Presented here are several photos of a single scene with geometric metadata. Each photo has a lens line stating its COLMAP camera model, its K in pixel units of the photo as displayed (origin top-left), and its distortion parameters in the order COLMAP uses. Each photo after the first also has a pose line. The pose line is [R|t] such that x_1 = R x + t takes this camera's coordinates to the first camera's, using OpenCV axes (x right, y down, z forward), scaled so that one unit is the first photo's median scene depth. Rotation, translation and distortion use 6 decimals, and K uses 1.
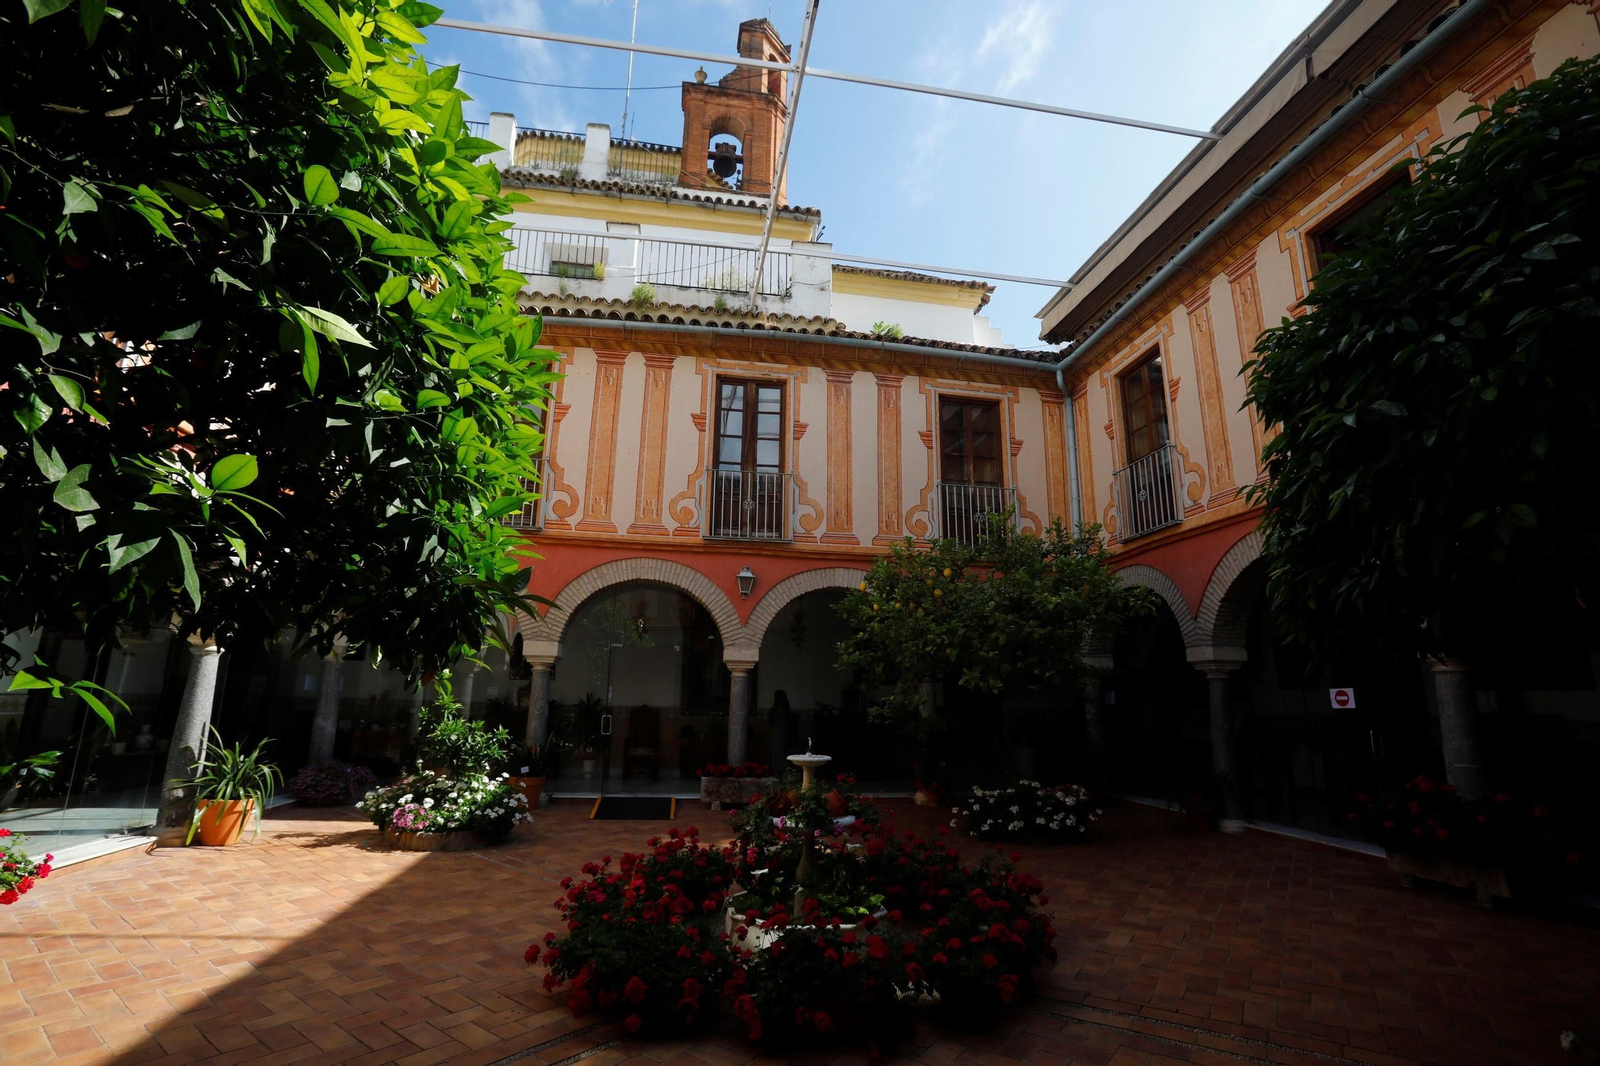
lens RADIAL K [[726.2, 0, 793.2], [0, 726.2, 541.4], [0, 0, 1]] dist [-0.082689, 0.037400]
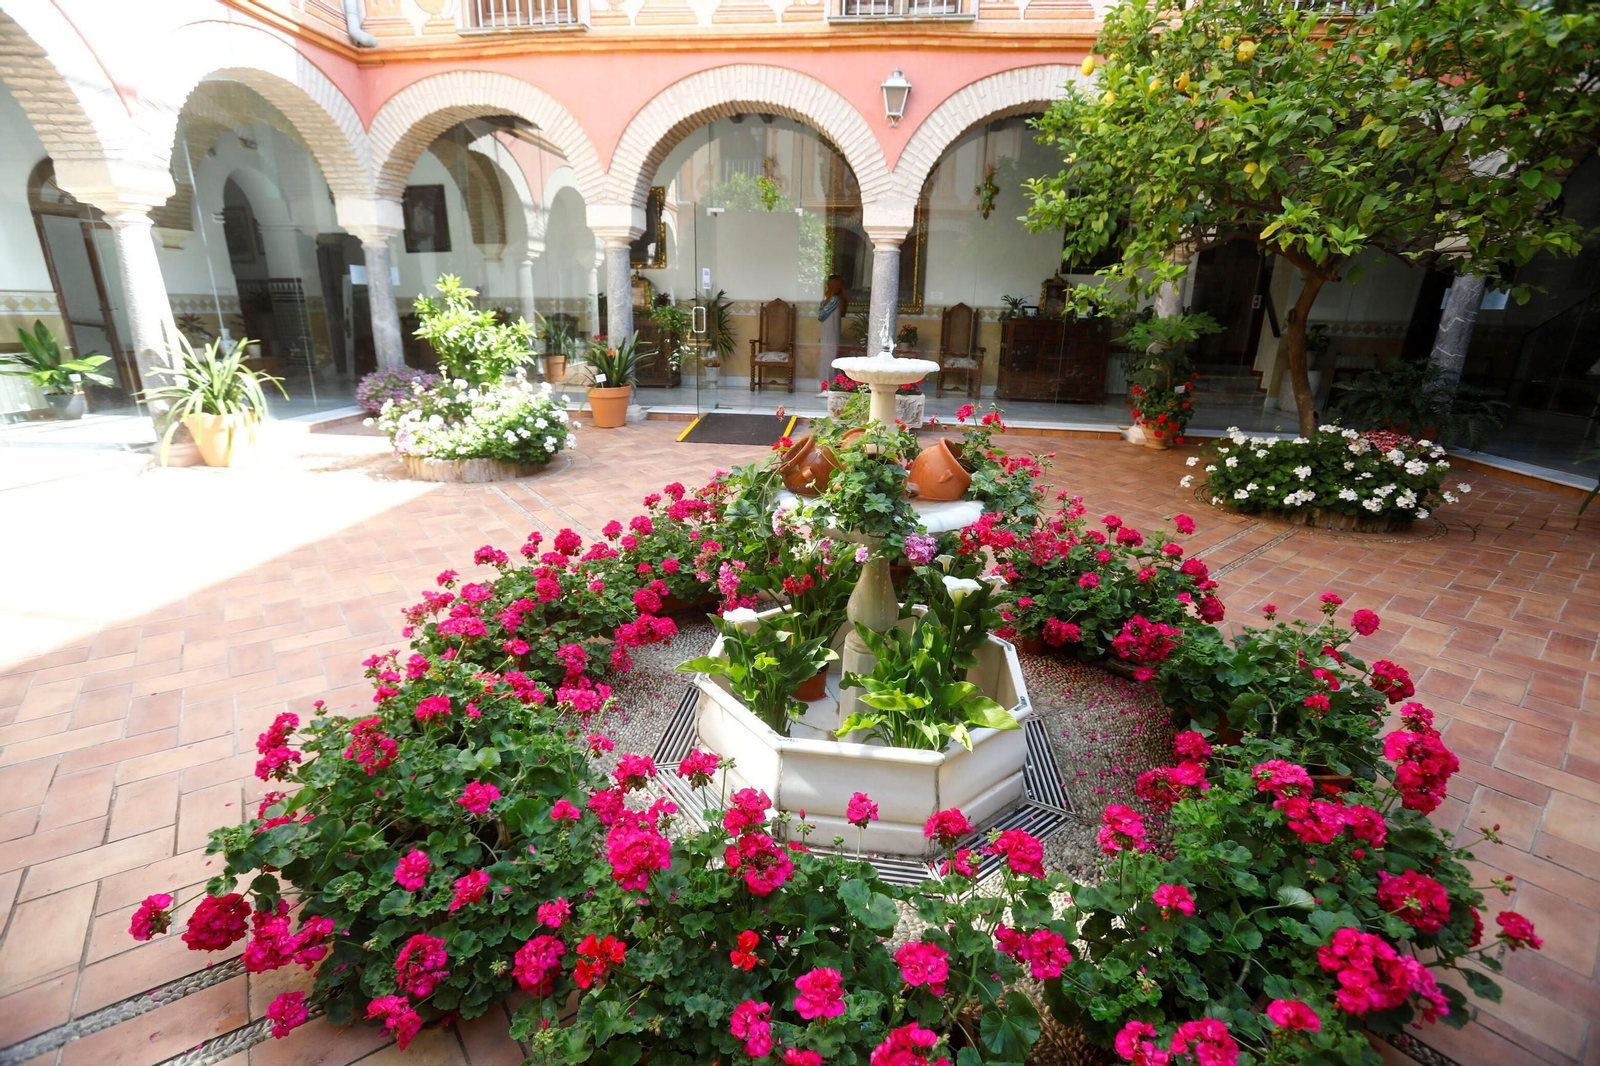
lens RADIAL K [[718.9, 0, 797.6], [0, 718.9, 535.8], [0, 0, 1]] dist [-0.072632, 0.029608]
pose [[0.962965, 0.087880, -0.254902, 0.054586], [0.050607, 0.869681, 0.491013, 0.110814], [0.264834, -0.485729, 0.833025, 0.365147]]
